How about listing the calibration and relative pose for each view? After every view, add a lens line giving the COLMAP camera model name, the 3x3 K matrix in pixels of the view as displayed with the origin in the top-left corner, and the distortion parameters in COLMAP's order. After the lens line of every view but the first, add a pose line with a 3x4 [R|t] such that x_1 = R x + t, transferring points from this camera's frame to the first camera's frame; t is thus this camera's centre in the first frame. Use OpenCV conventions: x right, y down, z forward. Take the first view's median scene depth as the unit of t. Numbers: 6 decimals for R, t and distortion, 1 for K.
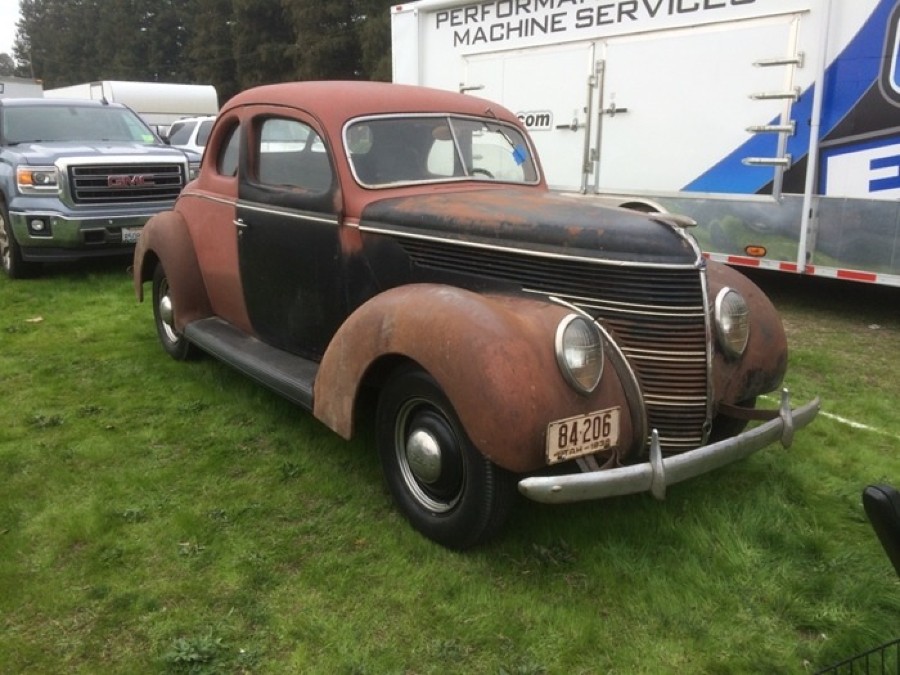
lens RADIAL K [[763.4, 0, 445.3], [0, 763.4, 339.9], [0, 0, 1]] dist [0.082394, -0.108449]
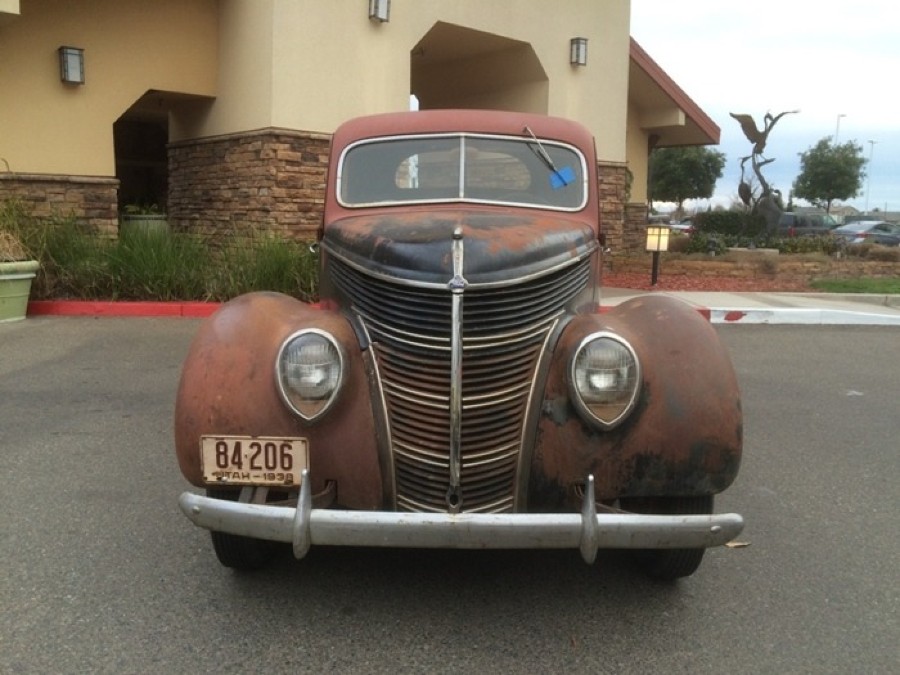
lens RADIAL K [[763.4, 0, 448.8], [0, 763.4, 335.1], [0, 0, 1]] dist [0.082394, -0.108449]
pose [[0.788219, 0.098872, -0.607400, 0.795981], [-0.155574, 0.986963, -0.041231, -0.014266], [0.595405, 0.126994, 0.793325, 0.381519]]
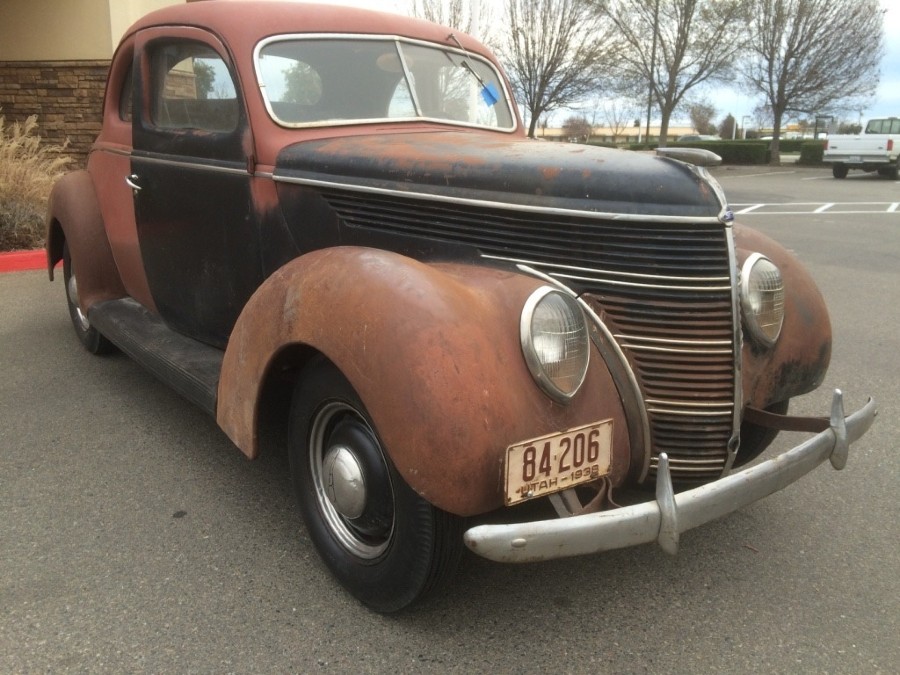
lens RADIAL K [[763.4, 0, 446.2], [0, 763.4, 337.0], [0, 0, 1]] dist [0.082394, -0.108449]
pose [[0.999987, -0.001631, 0.004780, 0.068262], [0.001570, 0.999919, 0.012658, 0.003351], [-0.004800, -0.012651, 0.999908, 0.284451]]
